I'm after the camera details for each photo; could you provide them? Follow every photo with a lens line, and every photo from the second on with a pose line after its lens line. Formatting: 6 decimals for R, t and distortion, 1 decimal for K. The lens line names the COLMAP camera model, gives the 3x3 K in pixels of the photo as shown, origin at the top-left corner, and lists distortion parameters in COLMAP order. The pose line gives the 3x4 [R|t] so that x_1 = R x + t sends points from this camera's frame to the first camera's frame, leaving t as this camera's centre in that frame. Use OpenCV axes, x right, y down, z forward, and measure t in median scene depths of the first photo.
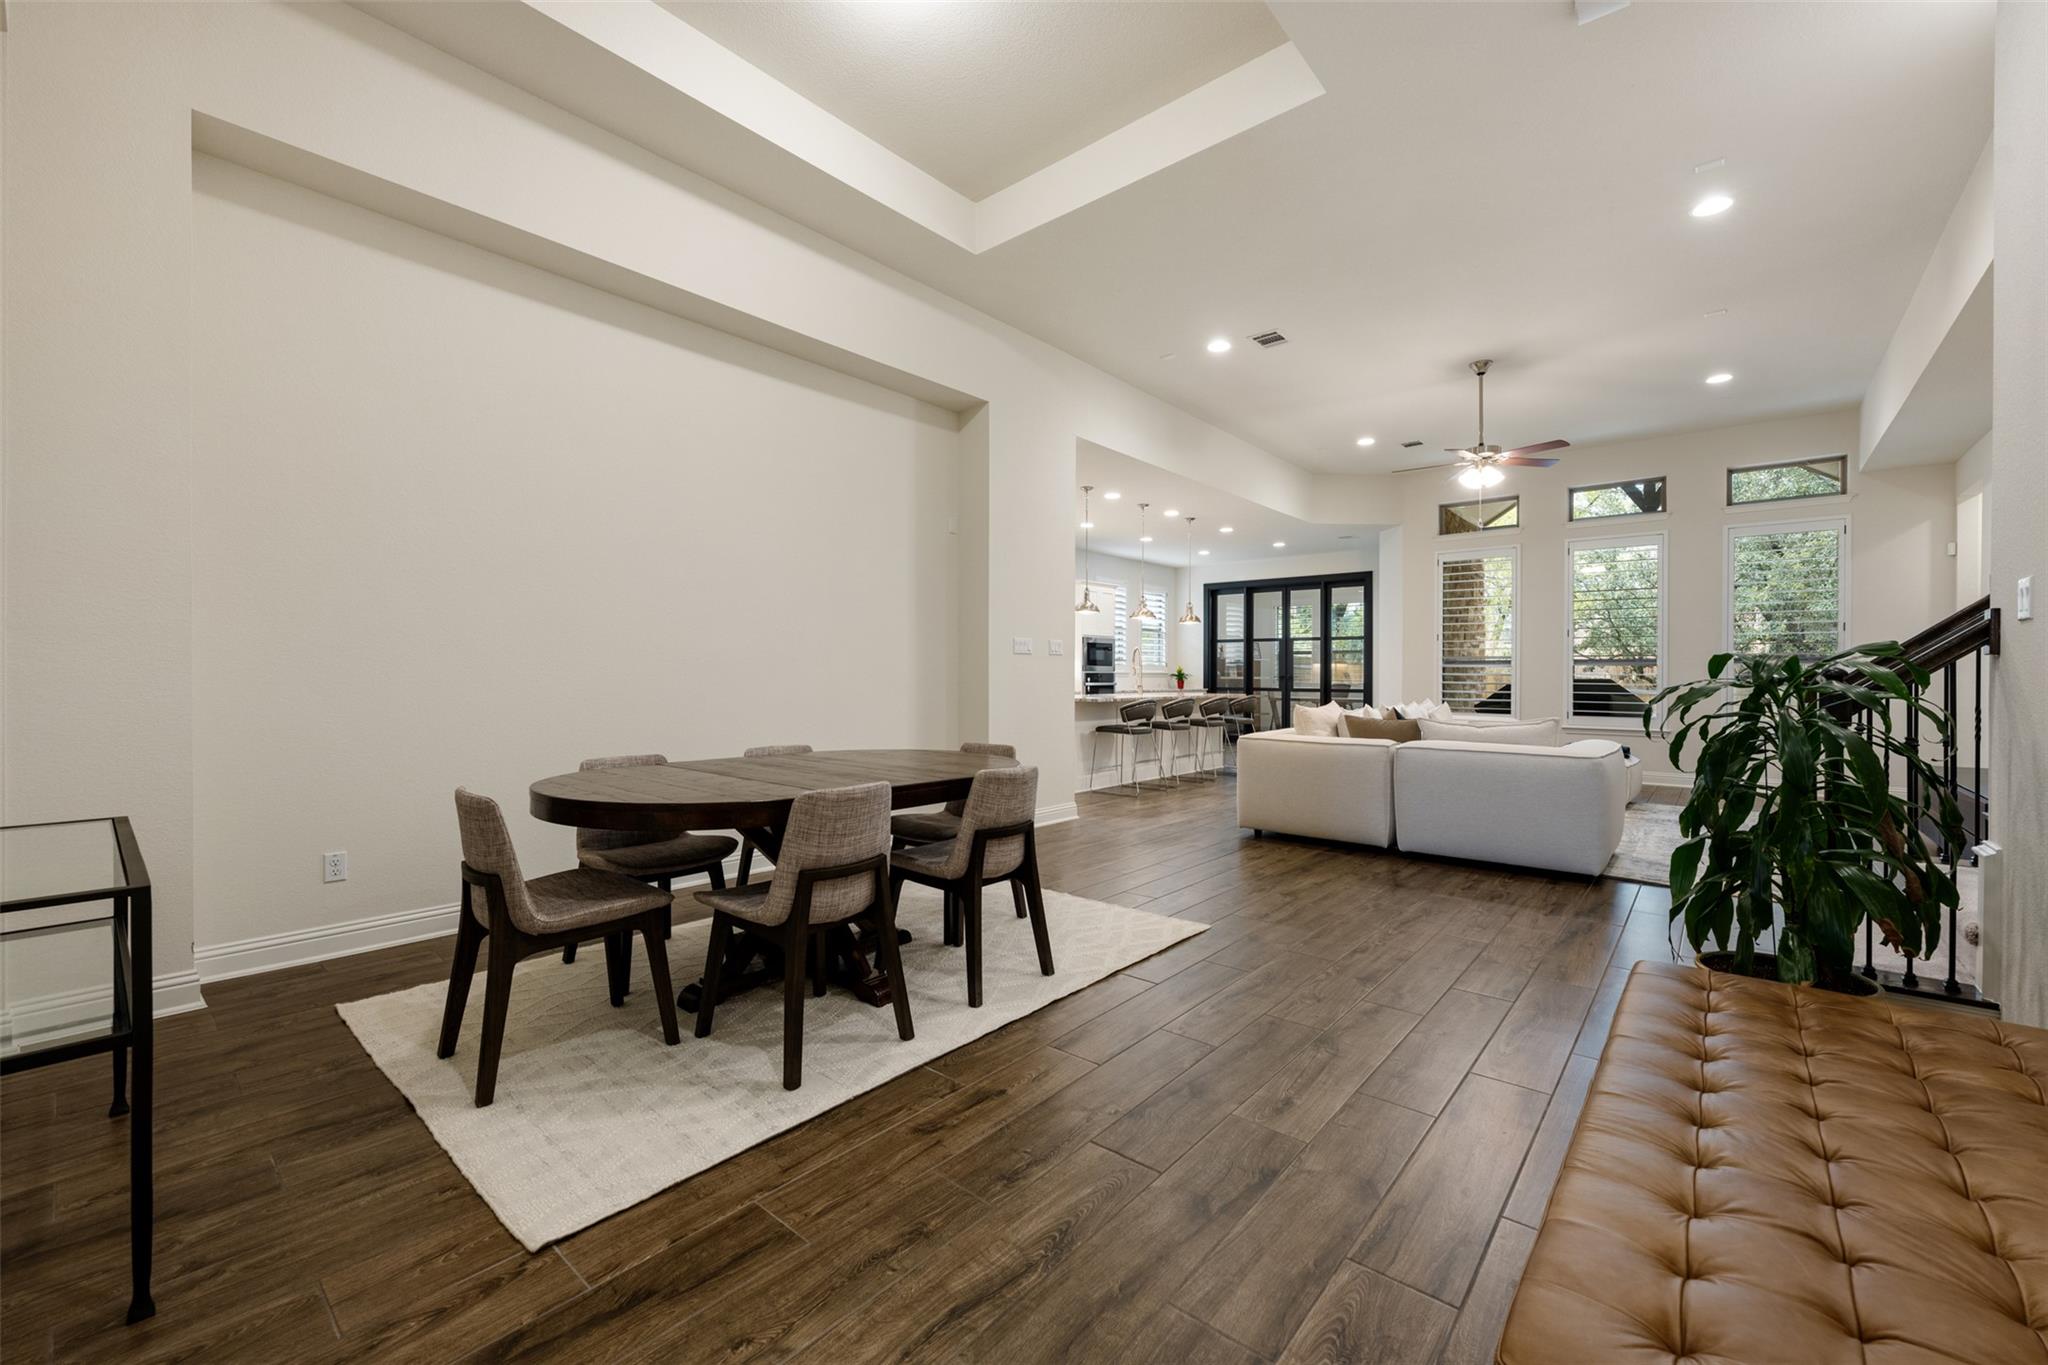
lens RADIAL K [[819.2, 0, 1032.0], [0, 819.2, 684.1], [0, 0, 1]] dist [0.000686, -0.000030]
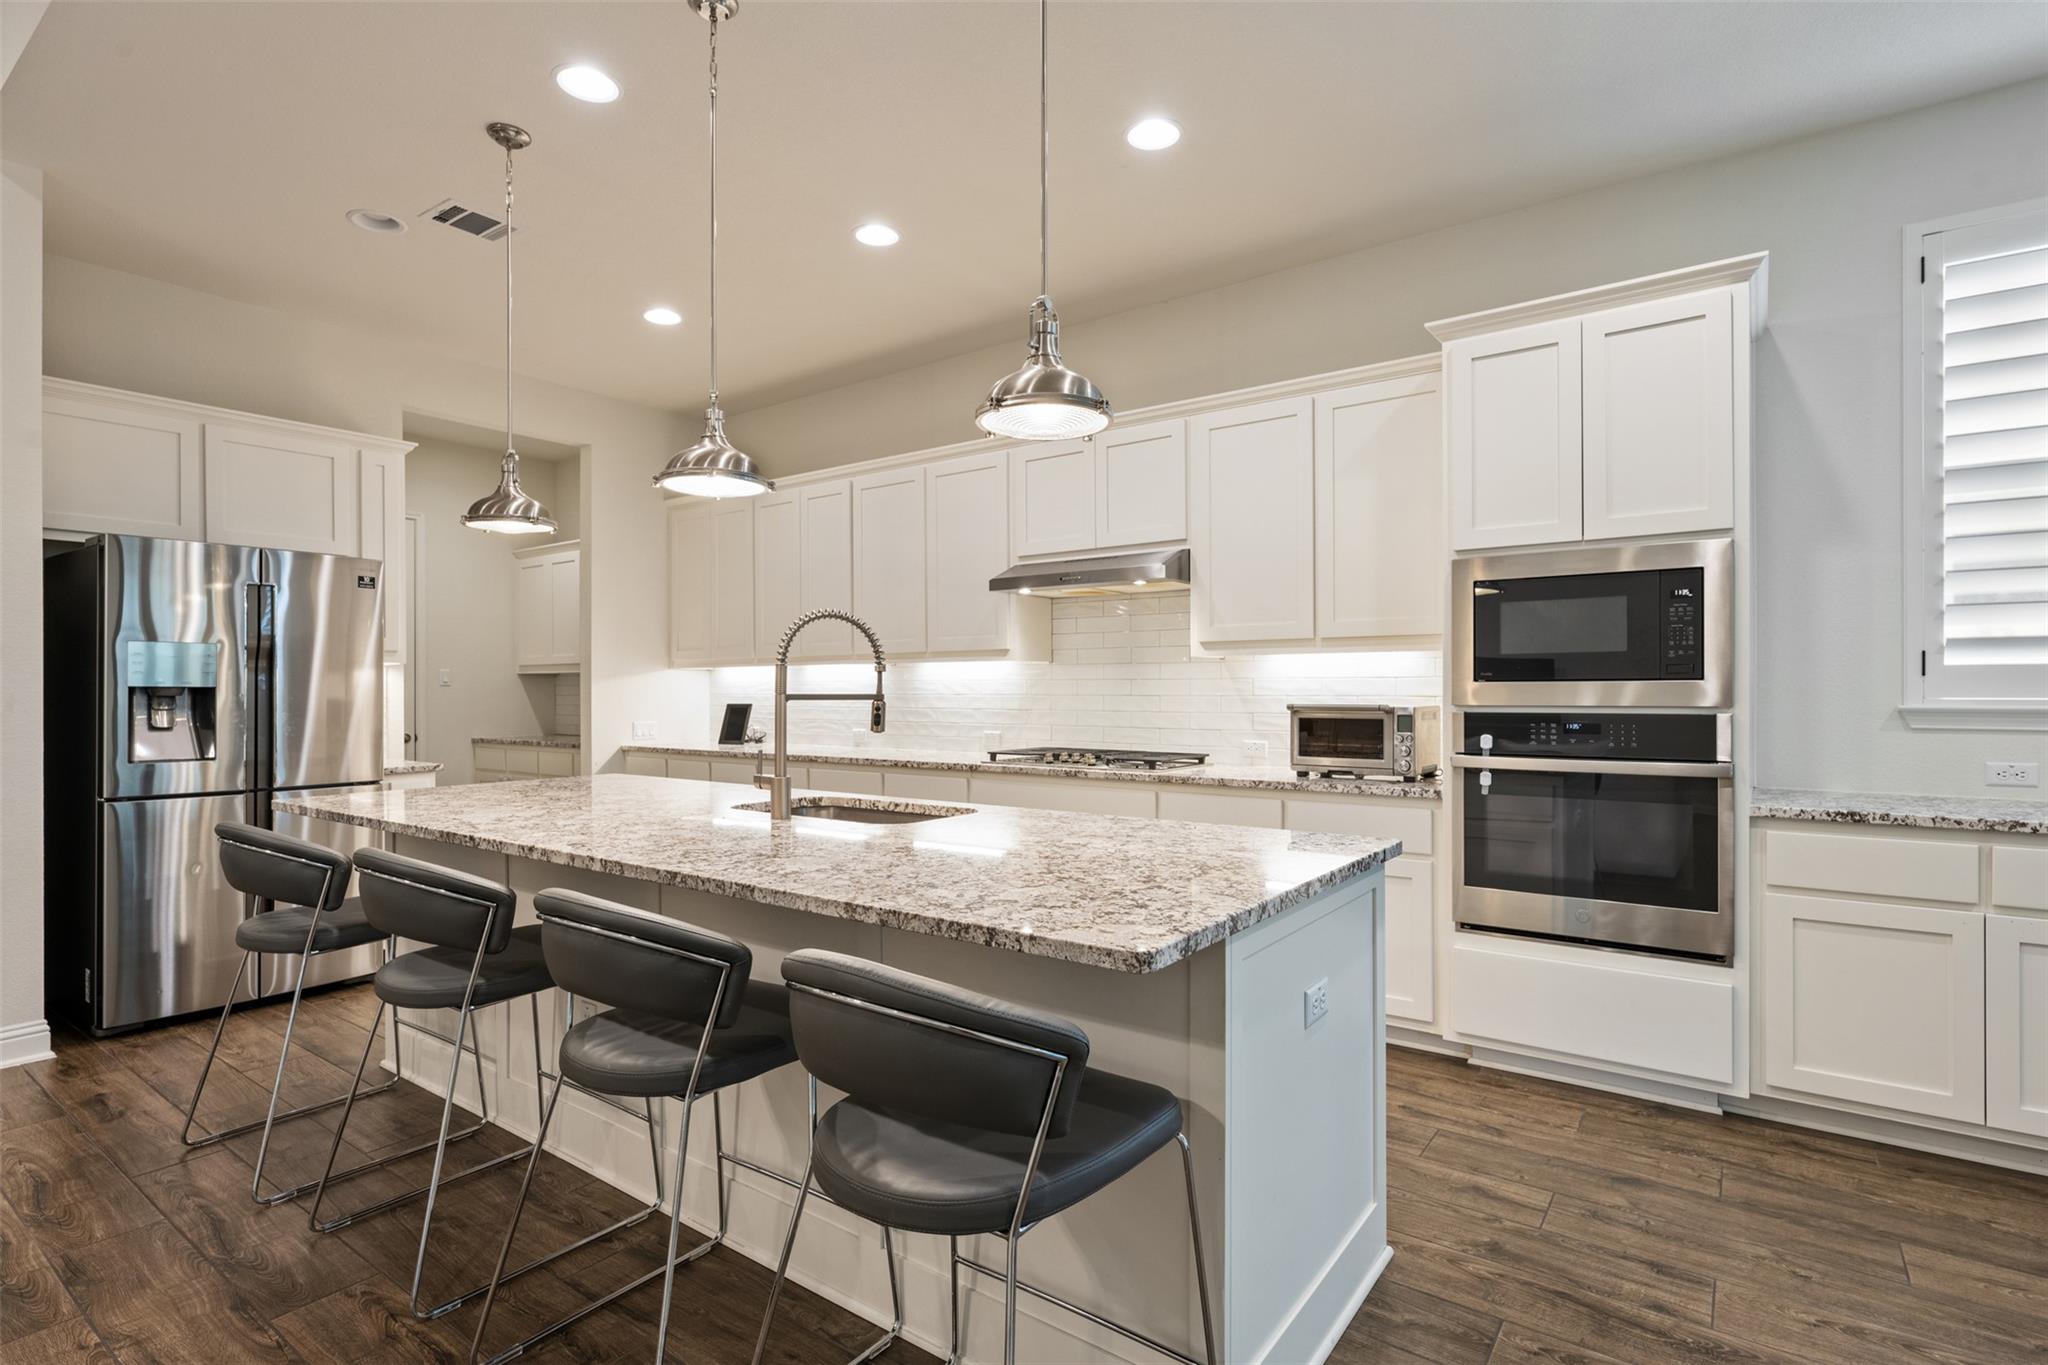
lens RADIAL K [[996.8, 0, 1025.3], [0, 996.8, 688.2], [0, 0, 1]] dist [0.000340, -0.000444]
pose [[0.075412, -0.004085, -0.997144, 0.318464], [-0.007746, 0.999959, -0.004682, -0.017116], [0.997122, 0.008077, 0.075378, 0.800878]]
